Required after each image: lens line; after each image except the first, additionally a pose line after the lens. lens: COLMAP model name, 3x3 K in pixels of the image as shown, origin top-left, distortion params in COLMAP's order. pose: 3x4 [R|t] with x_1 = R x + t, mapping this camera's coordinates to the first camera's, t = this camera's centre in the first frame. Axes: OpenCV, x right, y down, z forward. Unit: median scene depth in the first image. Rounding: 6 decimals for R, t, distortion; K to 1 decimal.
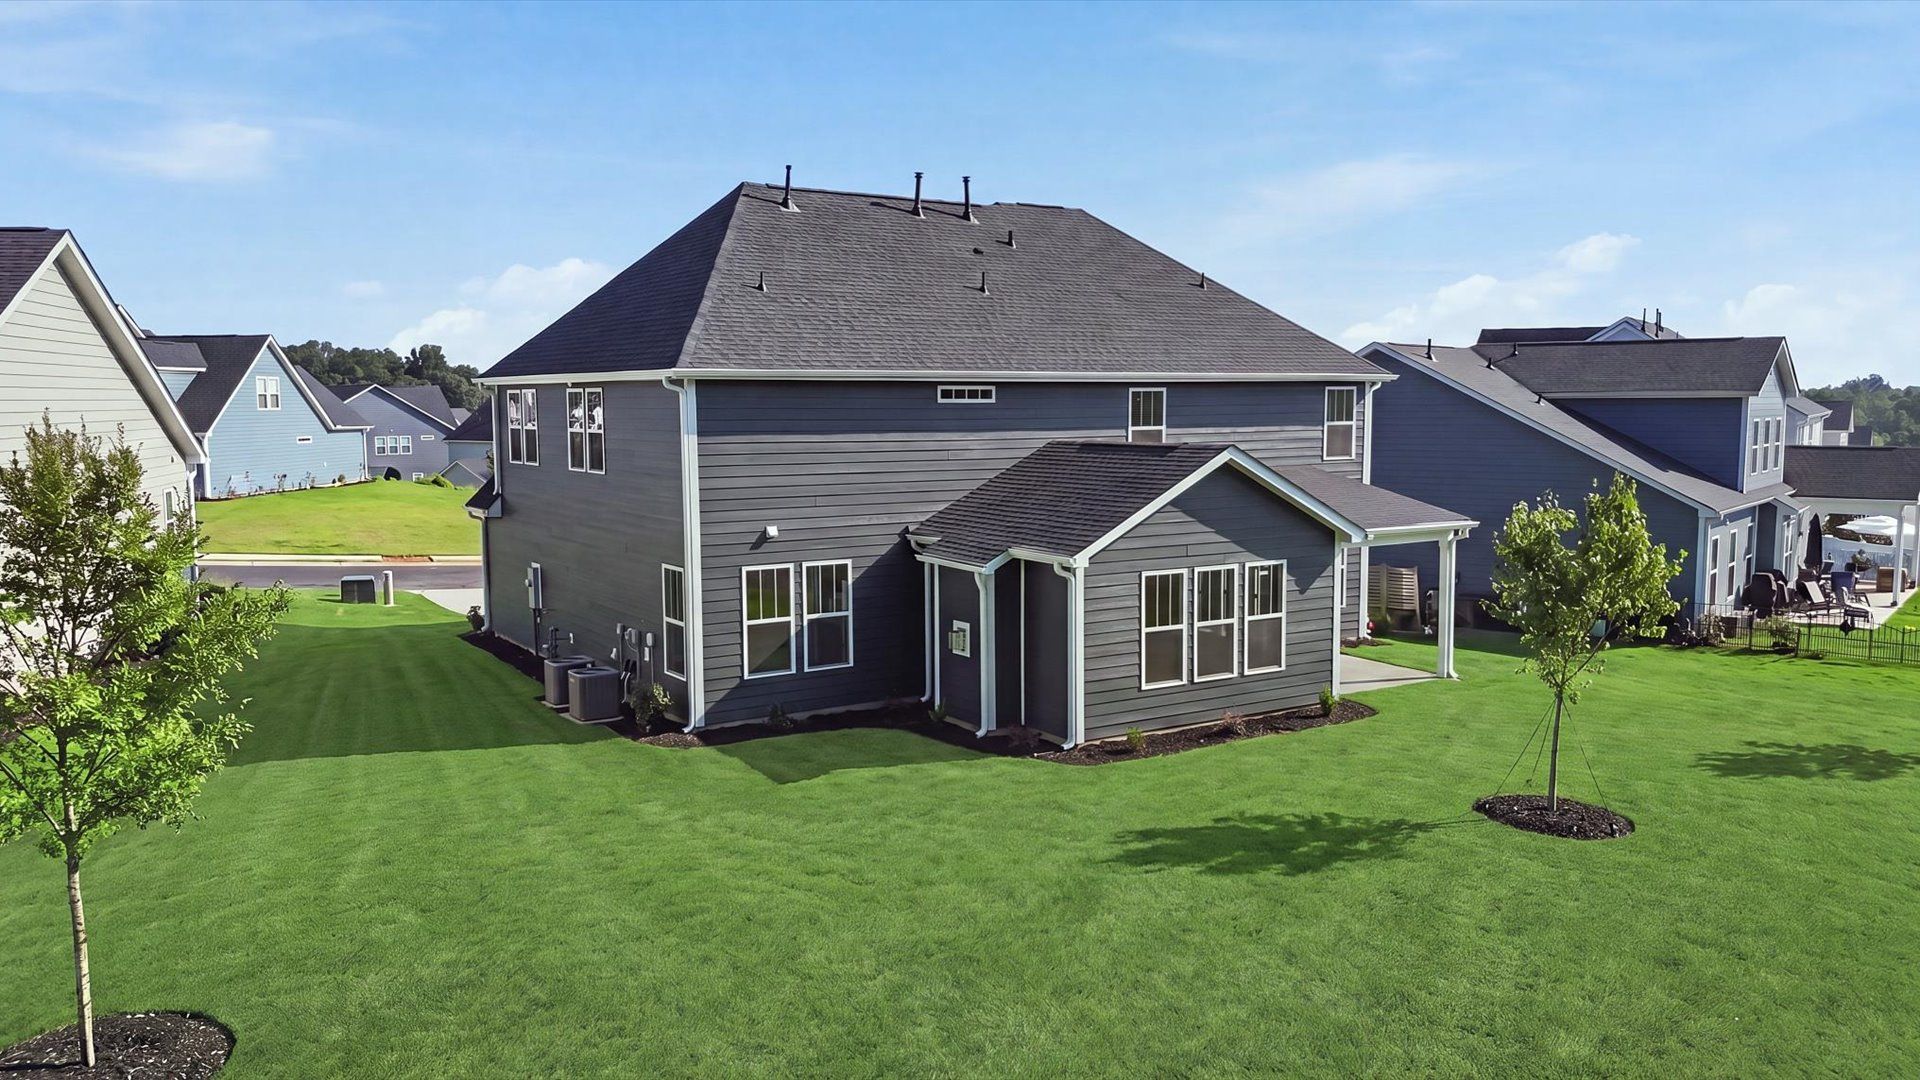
lens RADIAL K [[1436.4, 0, 964.0], [0, 1436.4, 539.7], [0, 0, 1]] dist [0.053381, 0.001376]
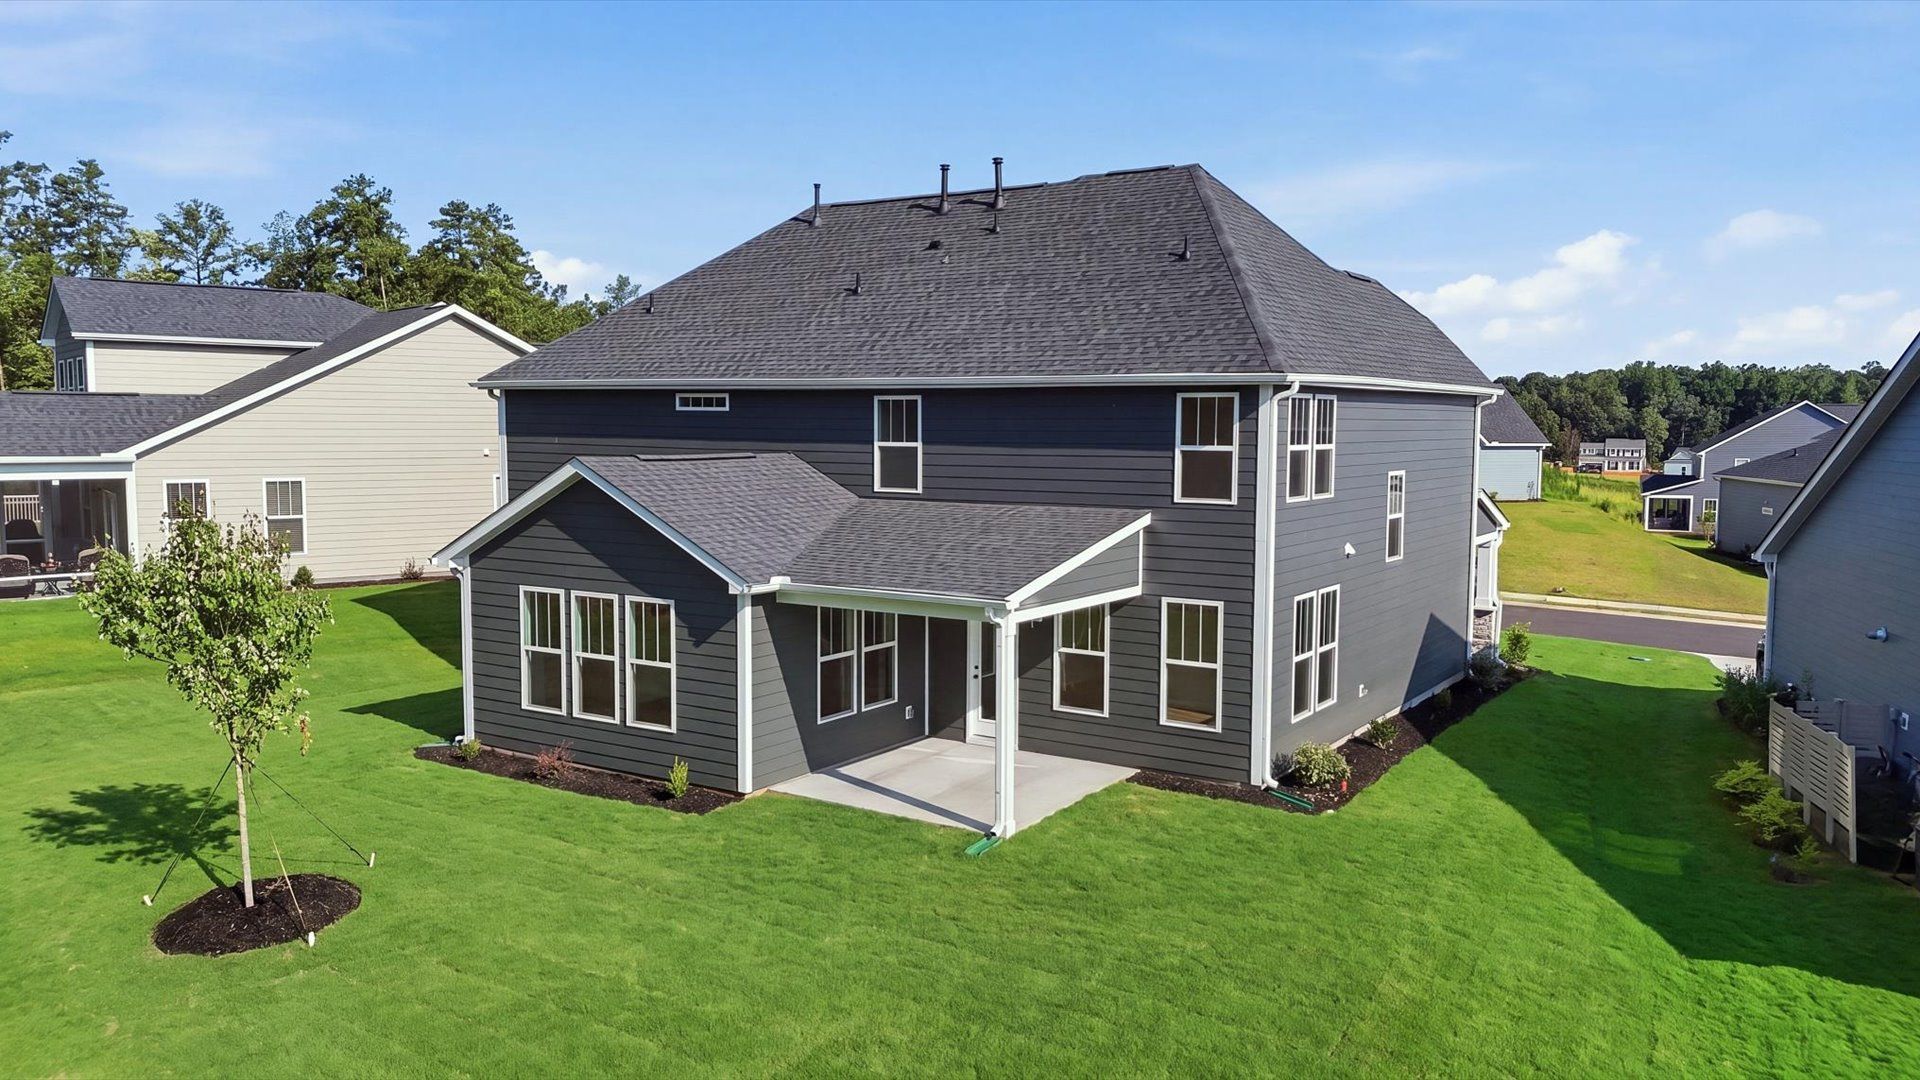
lens RADIAL K [[1436.4, 0, 962.3], [0, 1436.4, 539.8], [0, 0, 1]] dist [0.053381, 0.001376]
pose [[0.417597, 0.084495, -0.904695, 0.964844], [-0.096861, 0.994133, 0.048138, -0.071172], [0.903455, 0.067528, 0.423332, 0.738876]]
